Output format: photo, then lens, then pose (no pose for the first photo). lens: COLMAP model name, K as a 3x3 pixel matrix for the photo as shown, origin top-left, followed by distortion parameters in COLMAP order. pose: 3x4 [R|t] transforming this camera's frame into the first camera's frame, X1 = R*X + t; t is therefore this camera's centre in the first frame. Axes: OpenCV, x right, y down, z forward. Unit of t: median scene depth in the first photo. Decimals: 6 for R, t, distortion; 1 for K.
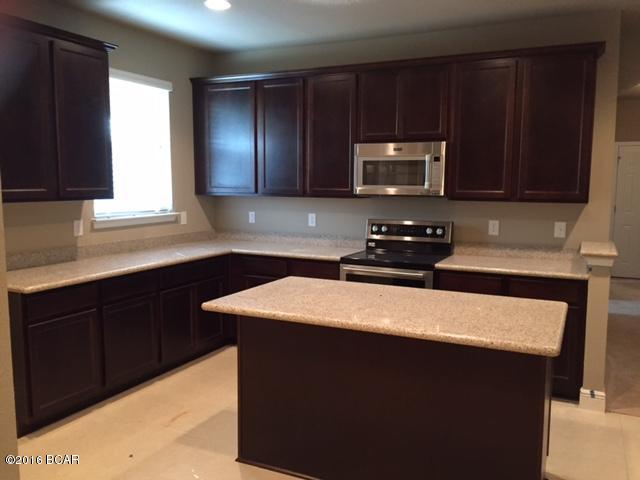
lens RADIAL K [[624.8, 0, 320.0], [0, 624.8, 240.0], [0, 0, 1]] dist [0.000723, 0.002003]
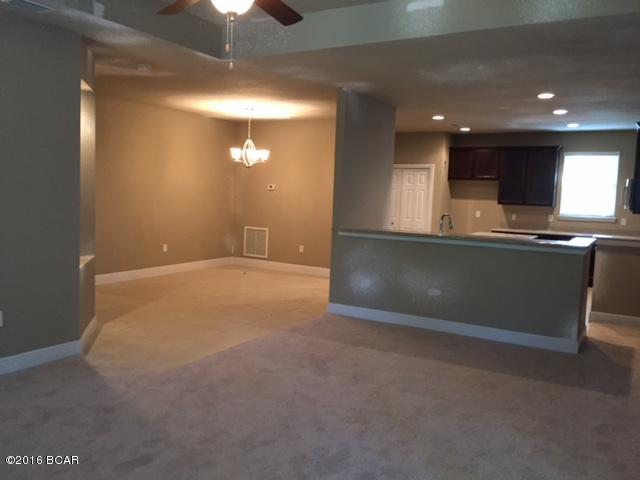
lens RADIAL K [[556.5, 0, 320.0], [0, 556.5, 240.0], [0, 0, 1]] dist [0.060757, -0.004508]
pose [[-0.042702, 0.084906, -0.995474, 1.560761], [-0.143092, 0.985590, 0.090201, -0.003578], [0.988788, 0.146296, -0.029937, 0.157459]]
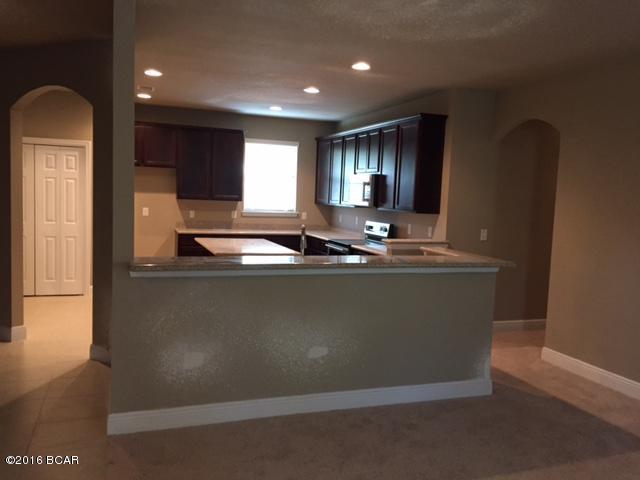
lens RADIAL K [[556.5, 0, 320.0], [0, 556.5, 240.0], [0, 0, 1]] dist [0.060757, -0.004508]
pose [[0.743167, 0.084241, -0.663782, 0.907117], [-0.109673, 0.993962, 0.003356, 0.023887], [0.660056, 0.070305, 0.747919, -0.168879]]
